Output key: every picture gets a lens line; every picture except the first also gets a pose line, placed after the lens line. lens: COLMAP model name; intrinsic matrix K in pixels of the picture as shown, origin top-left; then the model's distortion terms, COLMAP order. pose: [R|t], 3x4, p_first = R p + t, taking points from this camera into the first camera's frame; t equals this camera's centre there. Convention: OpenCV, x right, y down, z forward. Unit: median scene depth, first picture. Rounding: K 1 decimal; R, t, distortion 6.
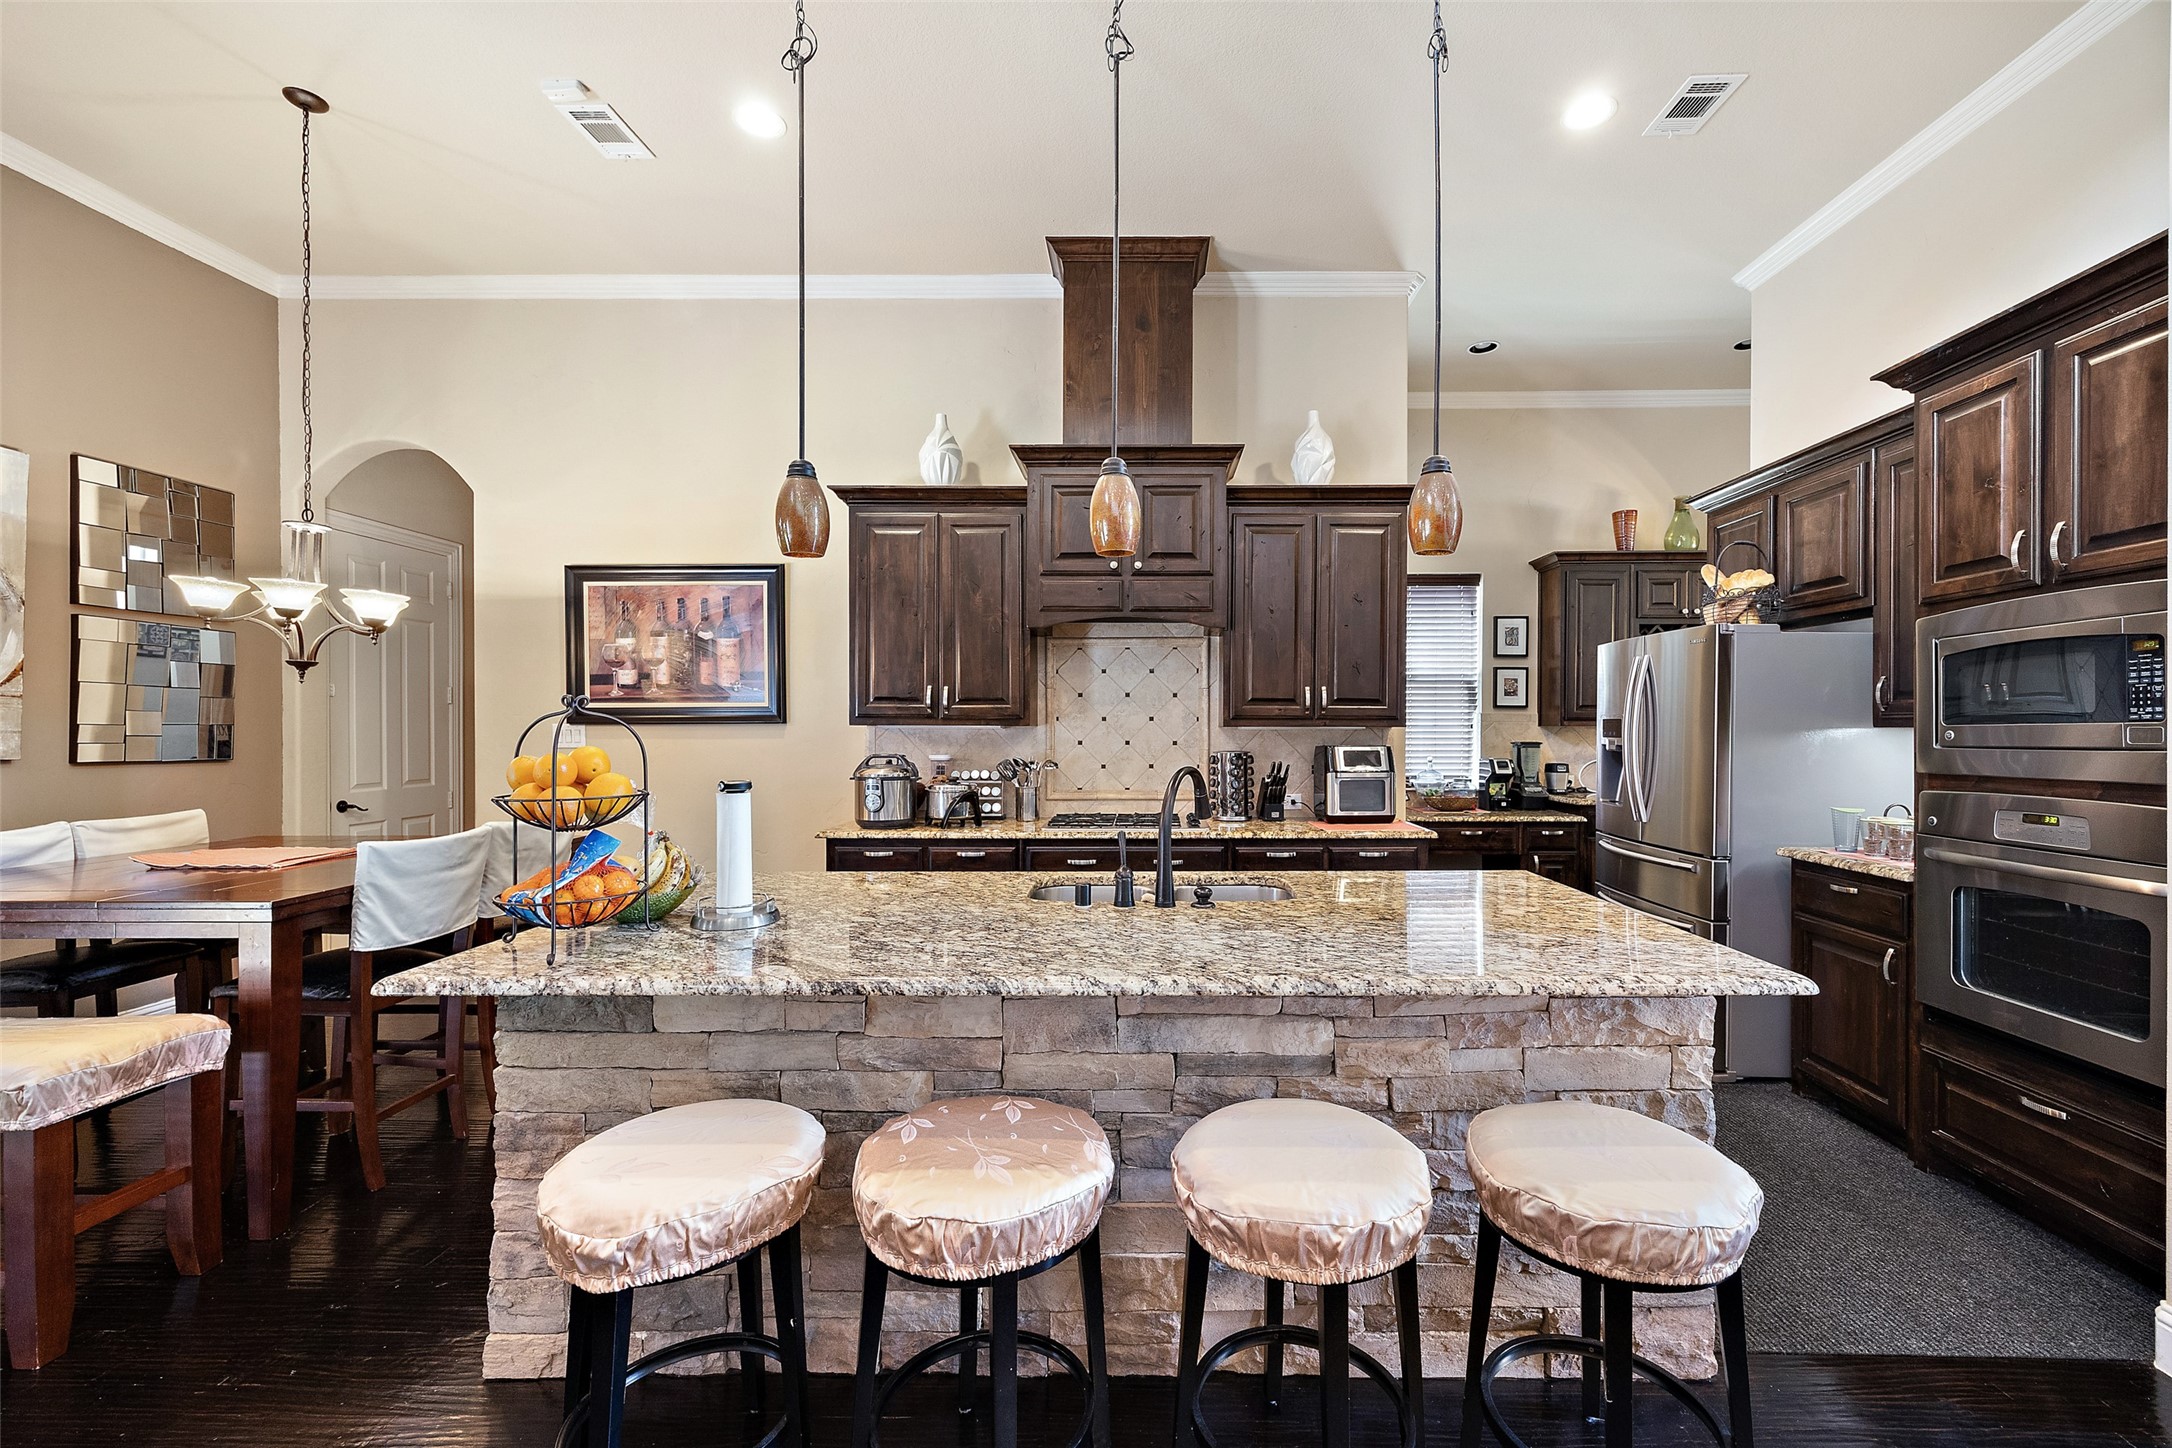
lens RADIAL K [[828.7, 0, 1091.9], [0, 828.7, 735.5], [0, 0, 1]] dist [-0.016810, 0.000015]
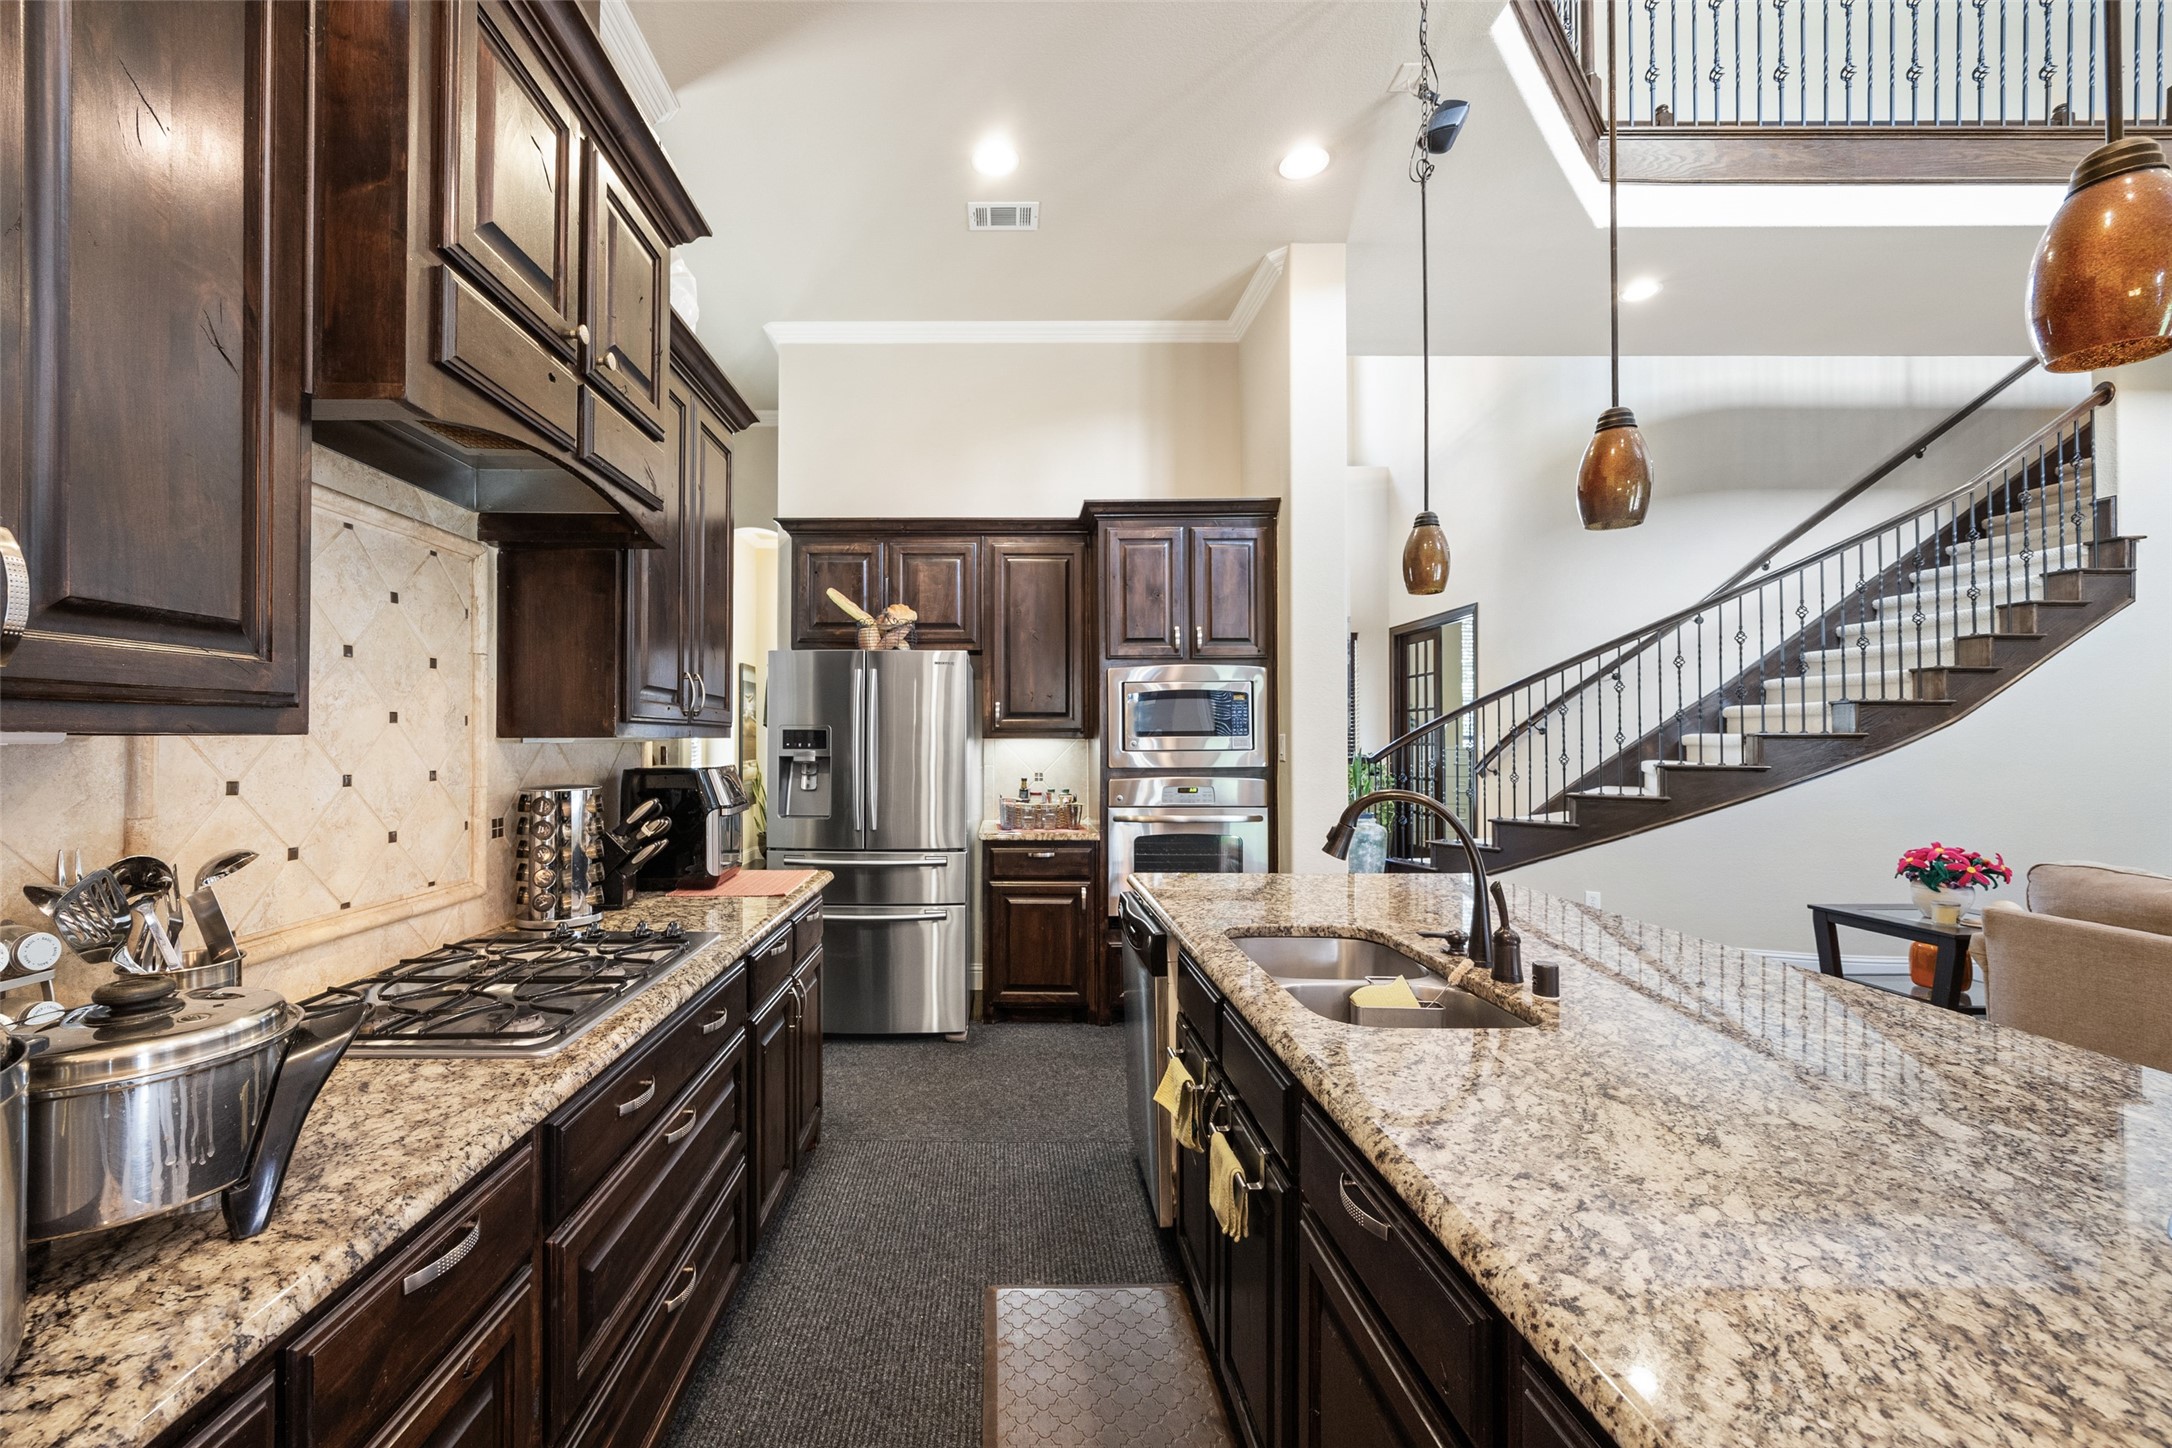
lens RADIAL K [[828.7, 0, 1091.9], [0, 828.7, 735.5], [0, 0, 1]] dist [-0.016810, 0.000015]
pose [[-0.058126, 0.002370, 0.998306, -0.363696], [0.007292, 0.999972, -0.001949, -0.008771], [-0.998283, 0.007167, -0.058142, 0.738024]]
